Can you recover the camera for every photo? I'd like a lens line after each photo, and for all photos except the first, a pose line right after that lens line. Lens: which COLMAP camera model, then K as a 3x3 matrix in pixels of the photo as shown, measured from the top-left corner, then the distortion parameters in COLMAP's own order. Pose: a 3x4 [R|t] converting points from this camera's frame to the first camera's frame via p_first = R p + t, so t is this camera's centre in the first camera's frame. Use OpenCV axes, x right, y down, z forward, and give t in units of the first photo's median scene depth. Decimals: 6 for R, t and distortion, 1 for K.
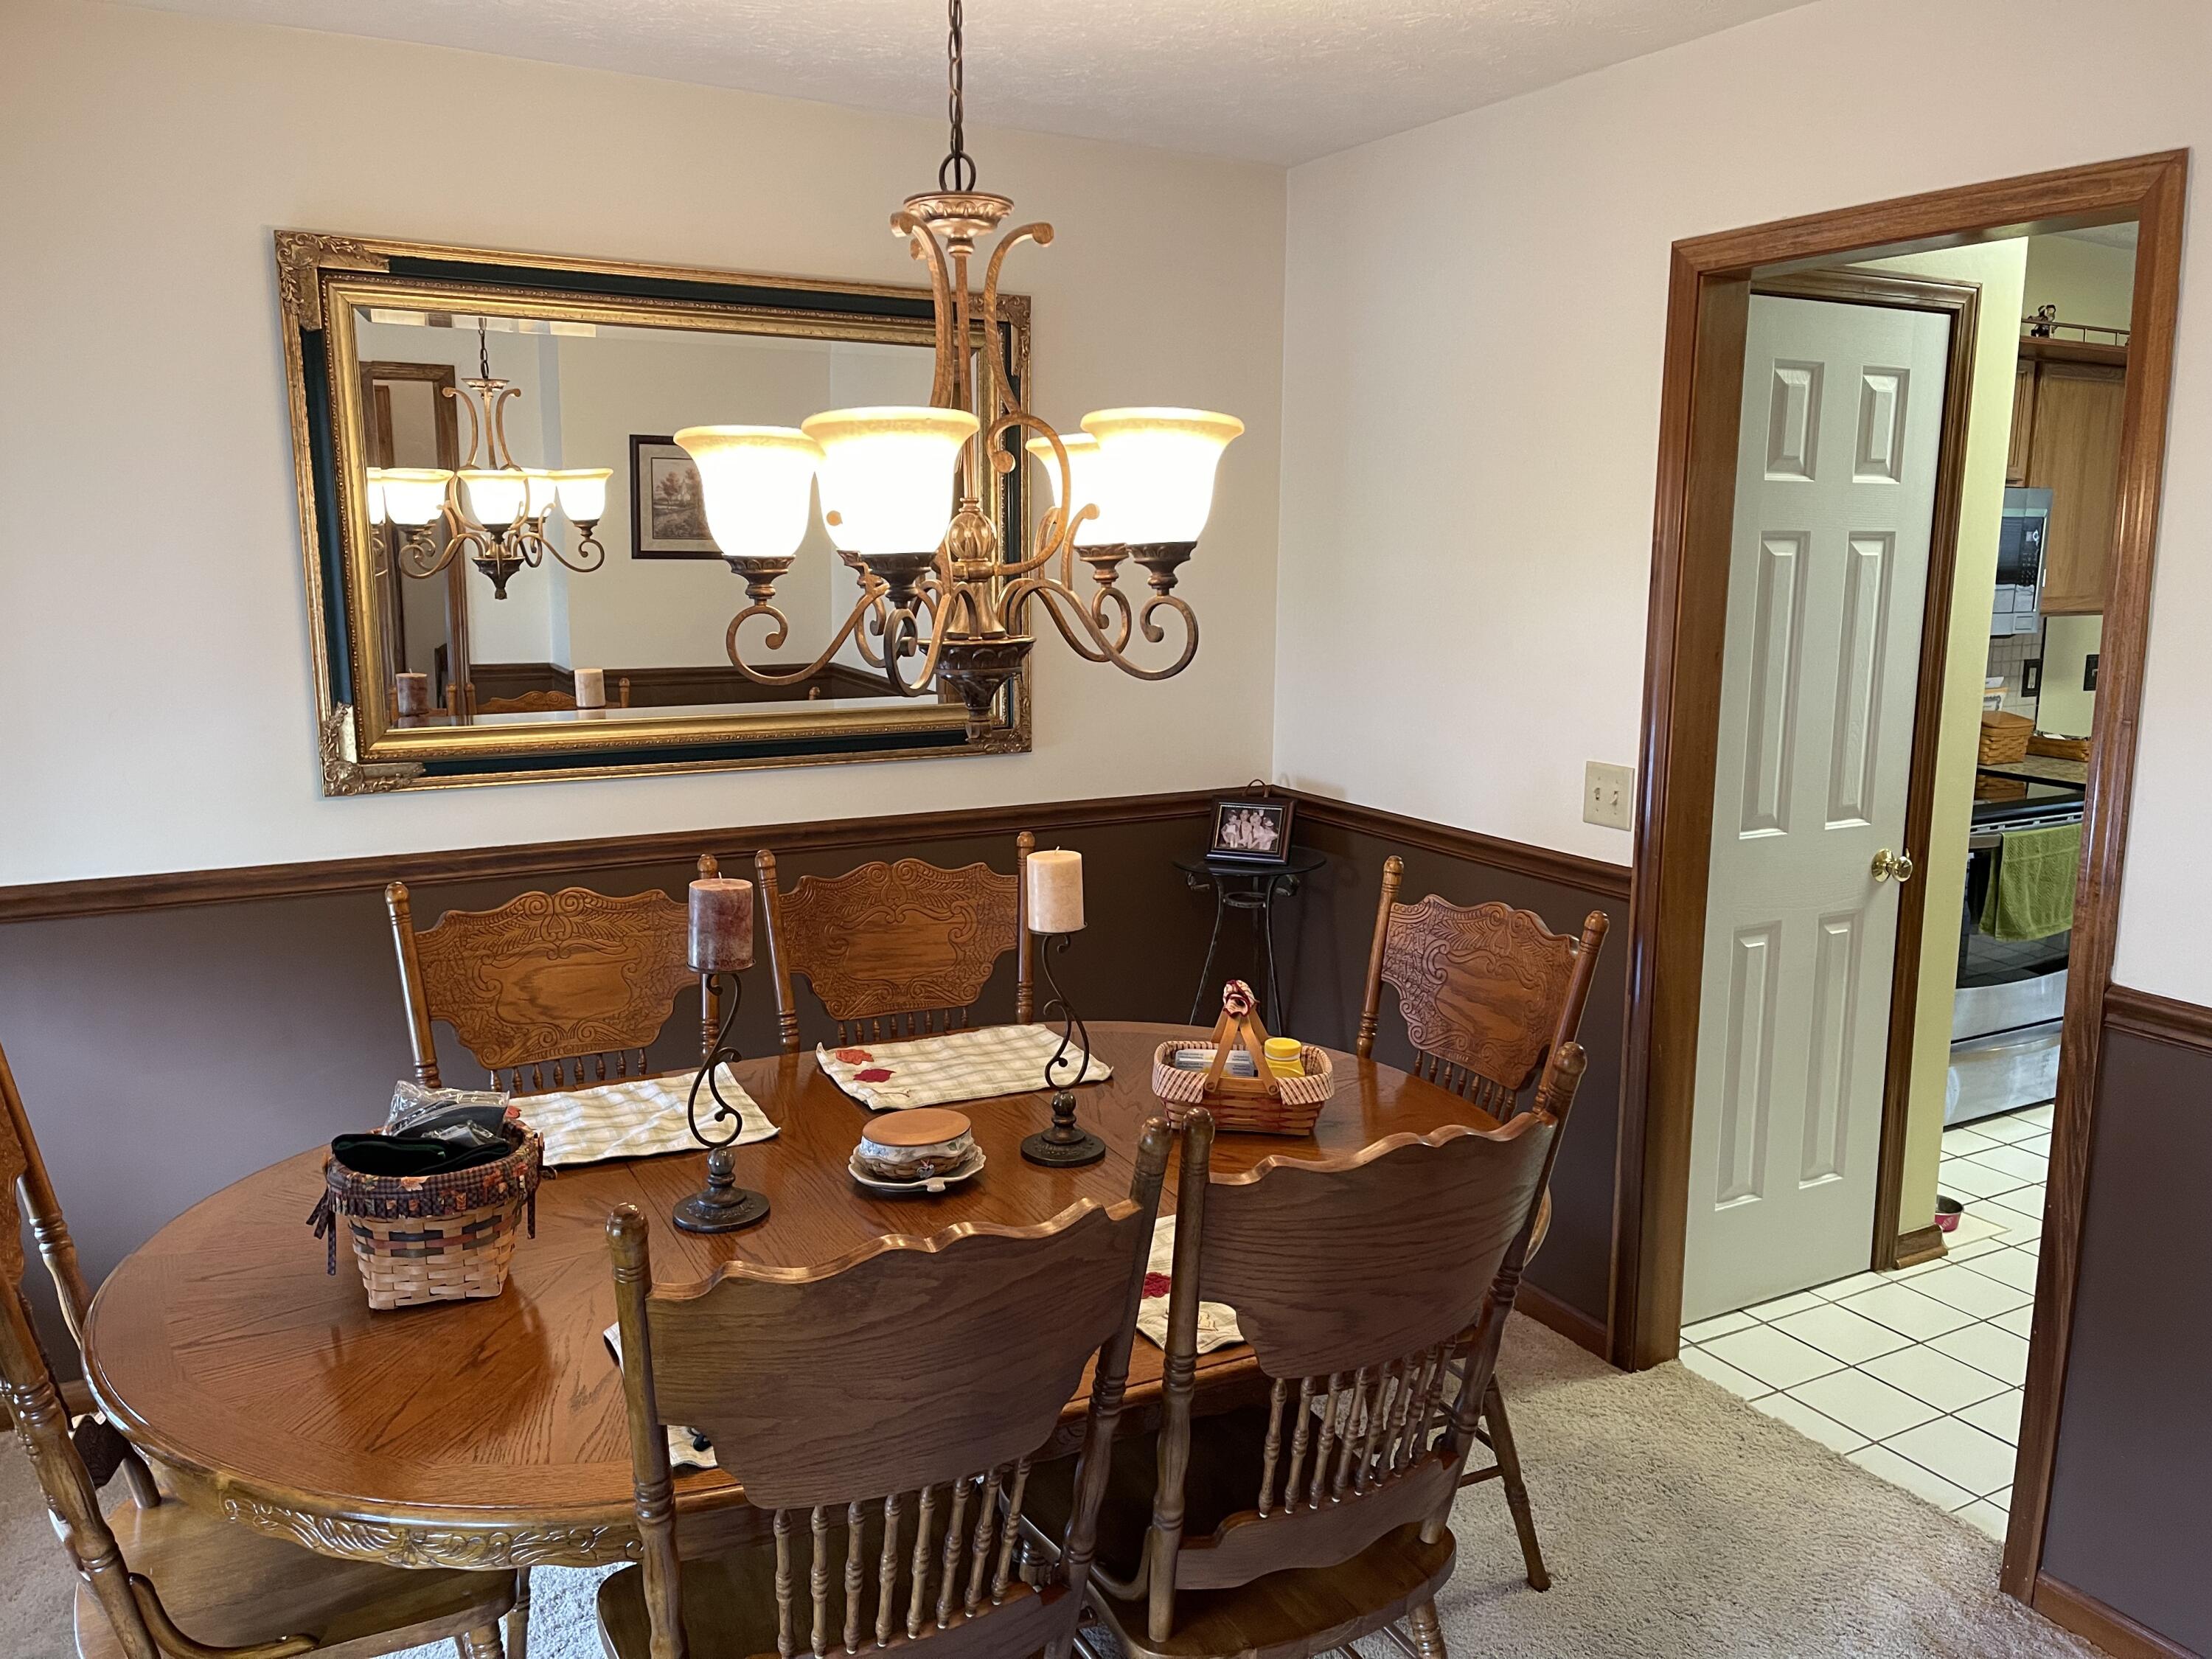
lens RADIAL K [[1669.4, 0, 1106.0], [0, 1669.4, 829.5], [0, 0, 1]] dist [-0.001276, -0.000636]
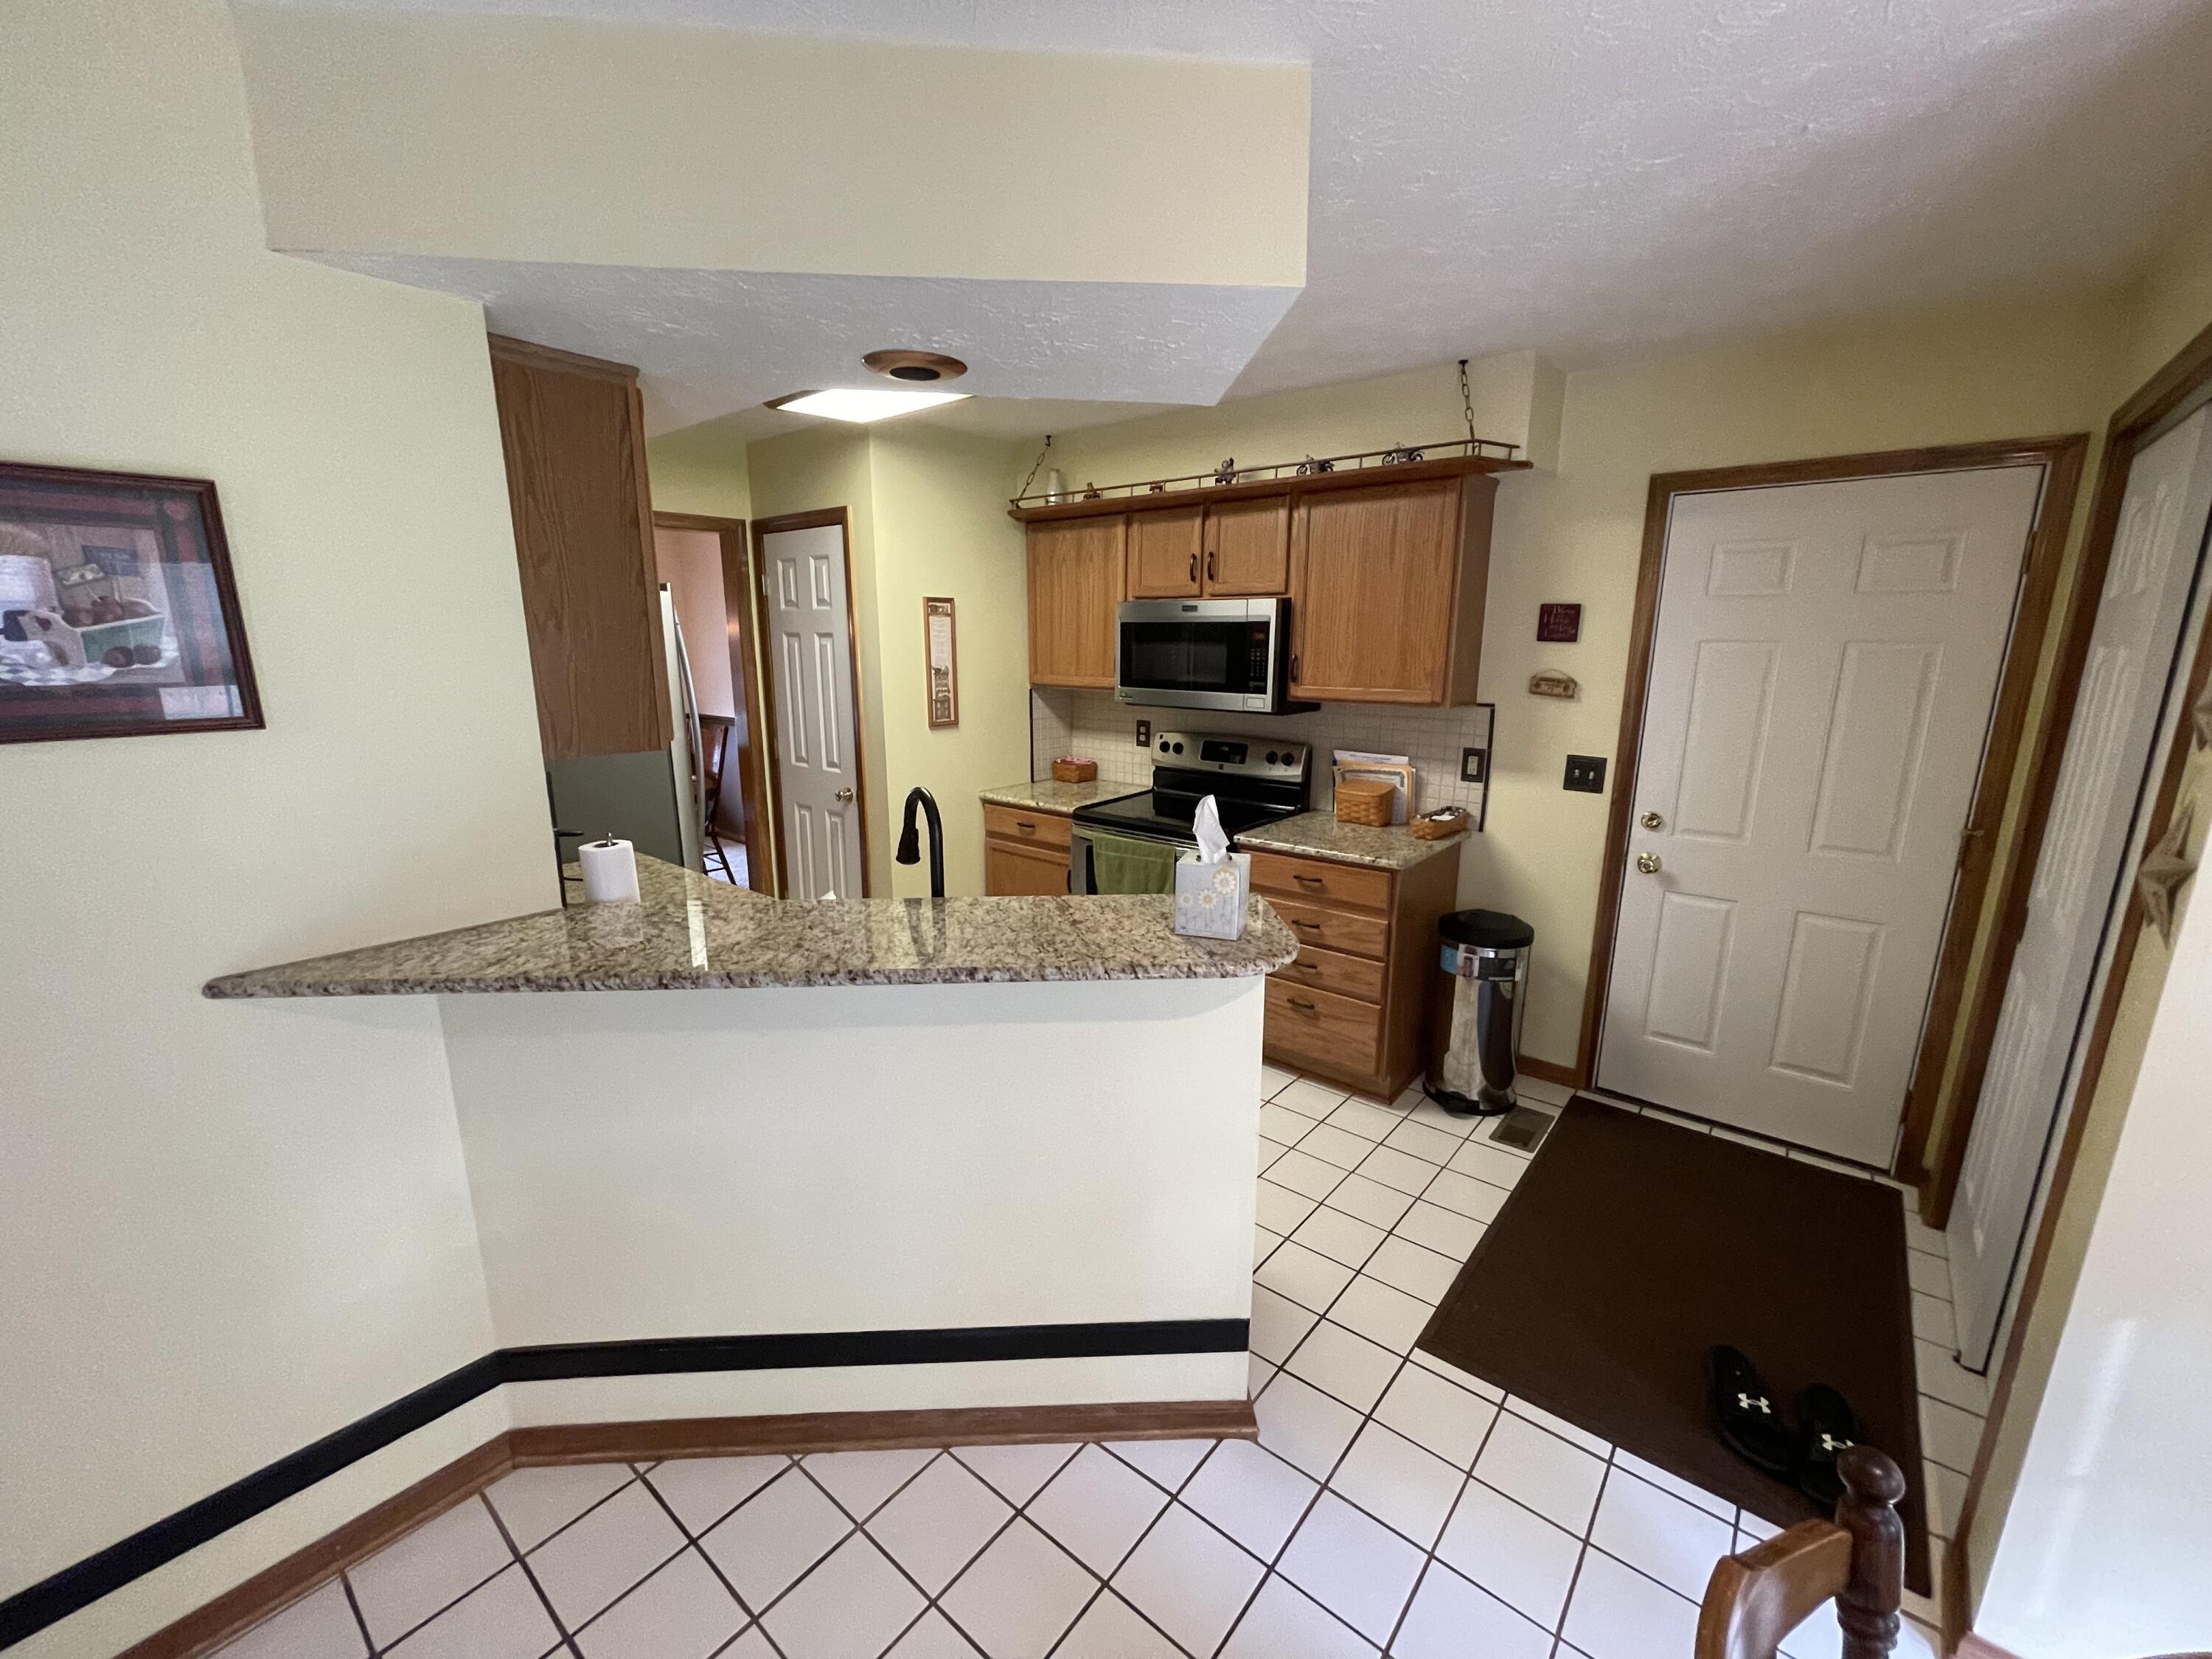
lens RADIAL K [[891.8, 0, 1104.8], [0, 891.8, 842.7], [0, 0, 1]] dist [-0.007628, 0.002902]
pose [[0.363529, 0.209155, -0.907800, 1.016994], [-0.164503, 0.973570, 0.158433, -0.094115], [0.916944, 0.091741, 0.388327, 0.548361]]
